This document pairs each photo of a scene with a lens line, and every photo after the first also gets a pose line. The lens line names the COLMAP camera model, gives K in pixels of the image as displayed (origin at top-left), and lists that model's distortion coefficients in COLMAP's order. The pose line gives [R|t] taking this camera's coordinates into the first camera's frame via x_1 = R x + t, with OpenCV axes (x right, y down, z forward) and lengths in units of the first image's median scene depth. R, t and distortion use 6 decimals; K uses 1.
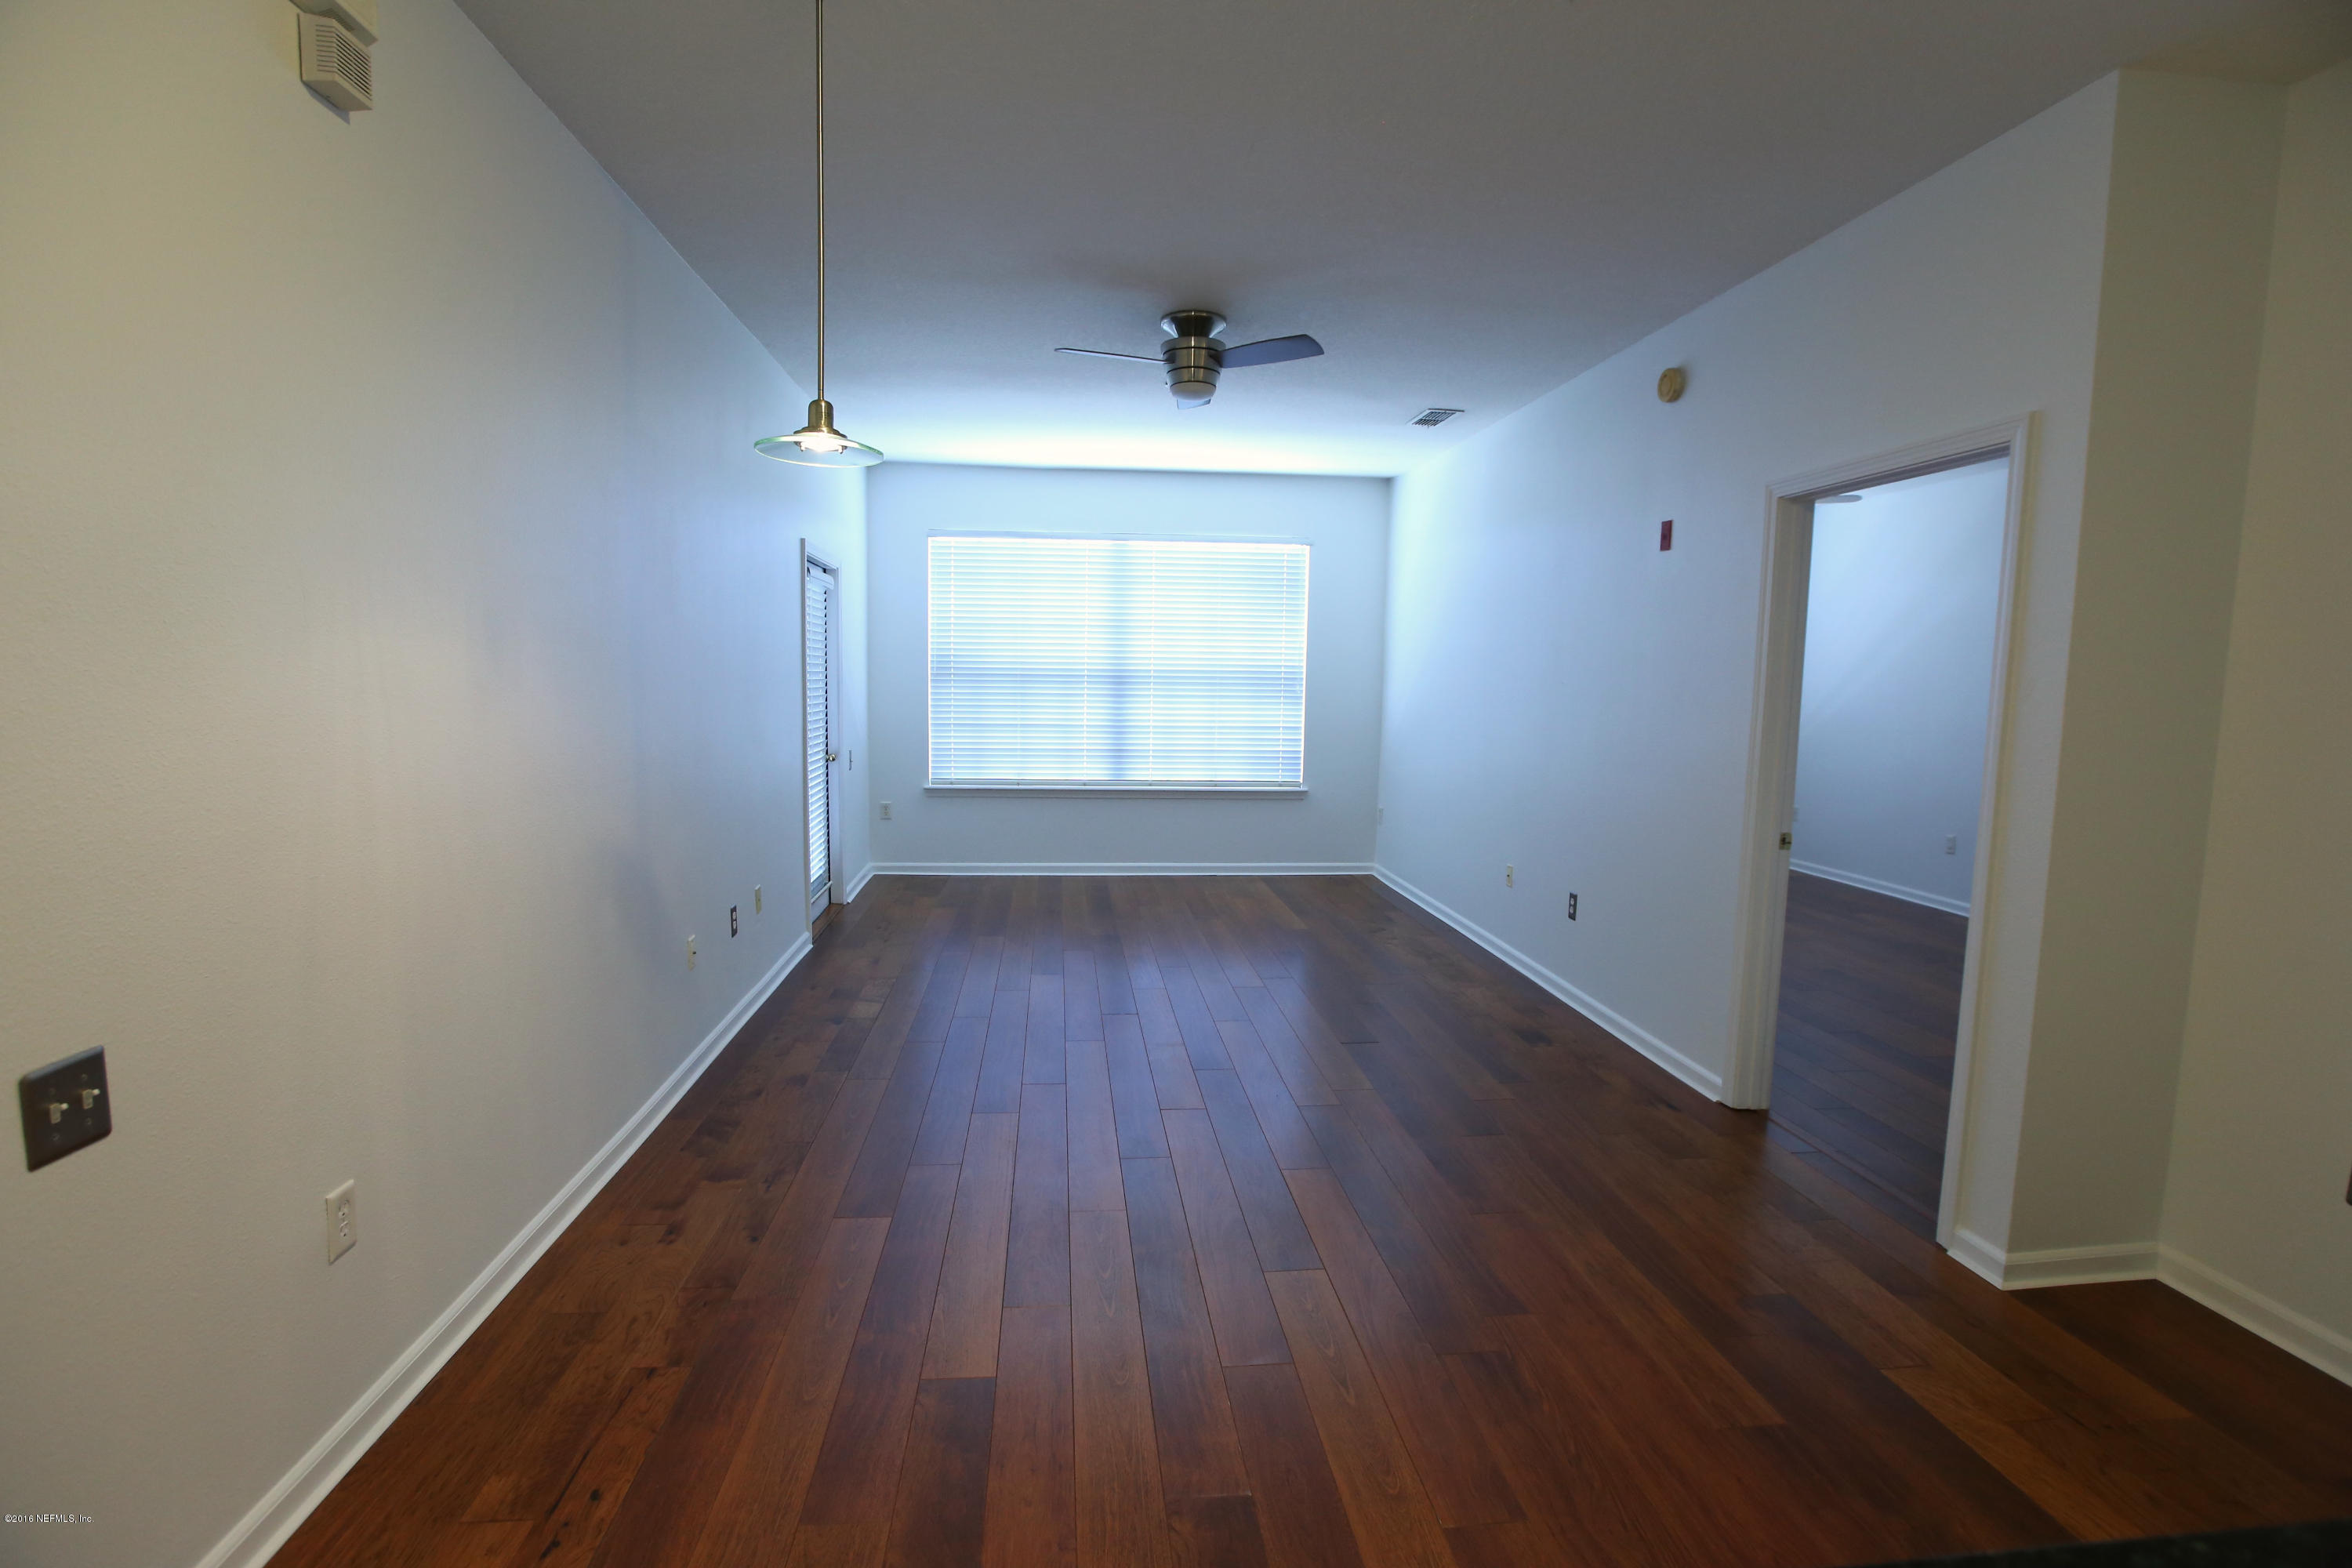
lens RADIAL K [[1080.1, 0, 1169.6], [0, 1080.1, 784.2], [0, 0, 1]] dist [-0.059941, 0.024876]
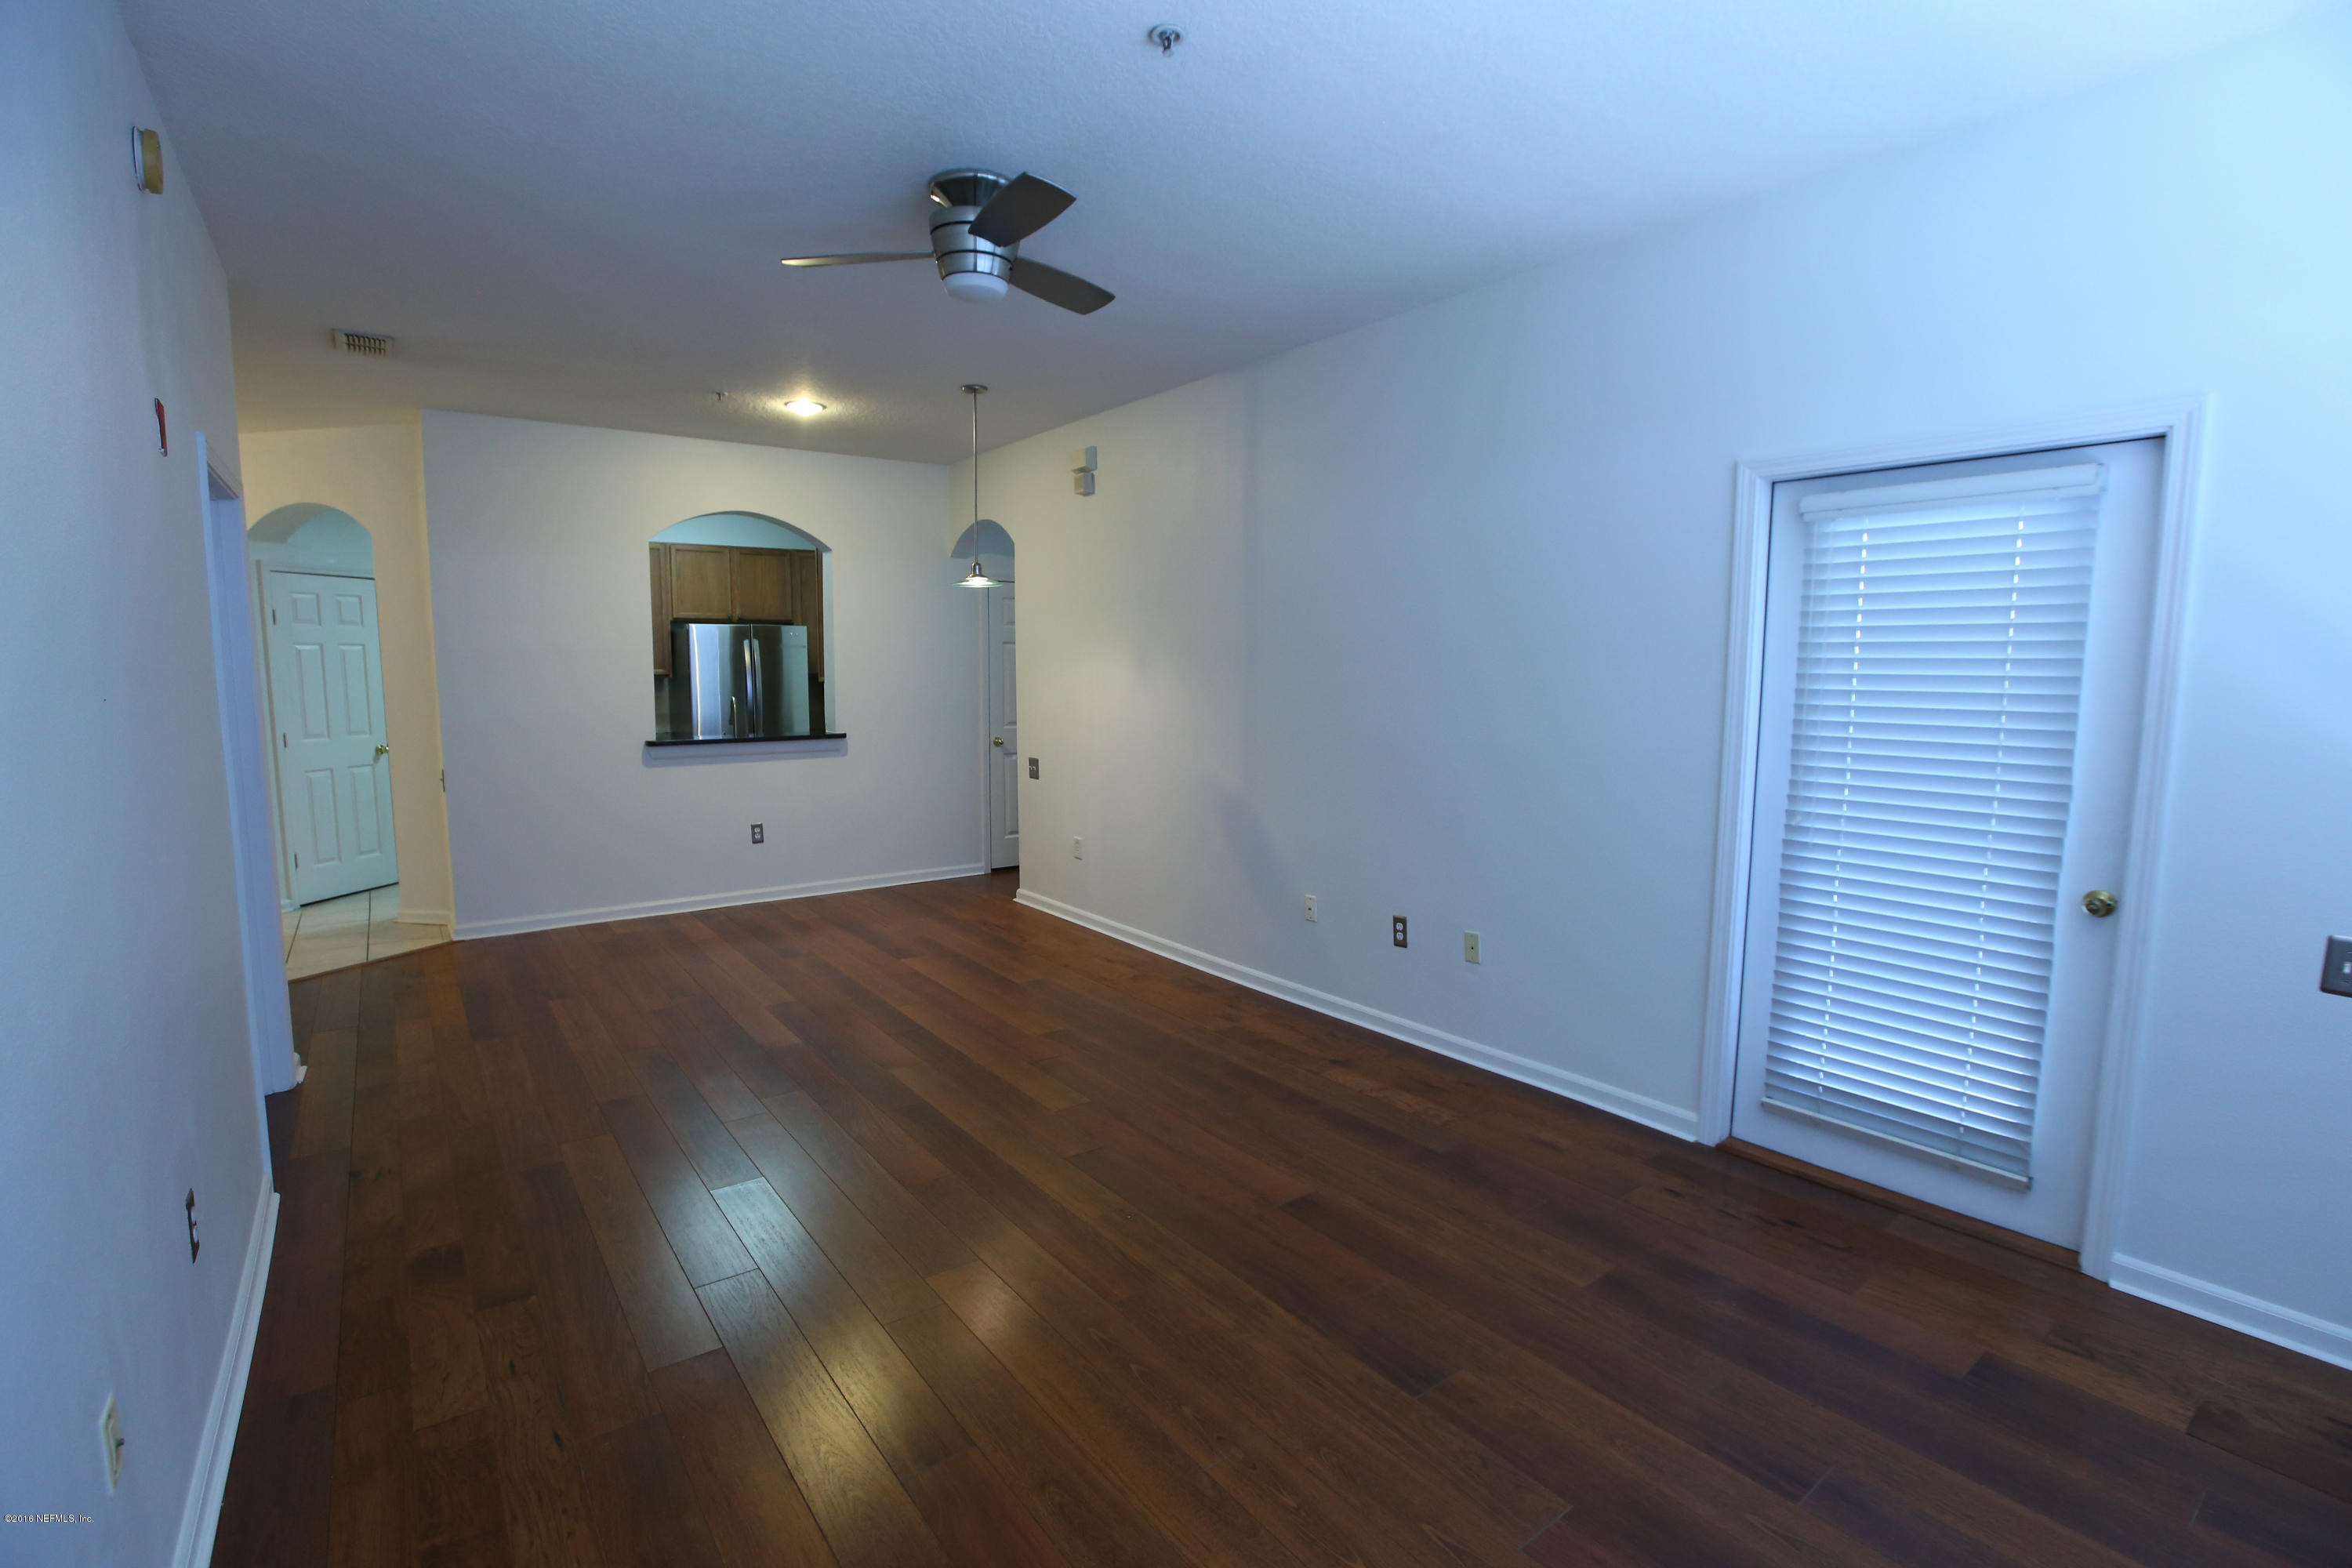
lens RADIAL K [[1074.7, 0, 1167.2], [0, 1074.7, 787.1], [0, 0, 1]] dist [-0.061624, 0.023143]
pose [[-0.859065, 0.038463, -0.510419, 0.191991], [-0.068533, 0.979552, 0.189160, -0.121074], [0.507257, 0.197482, -0.838863, 1.156618]]
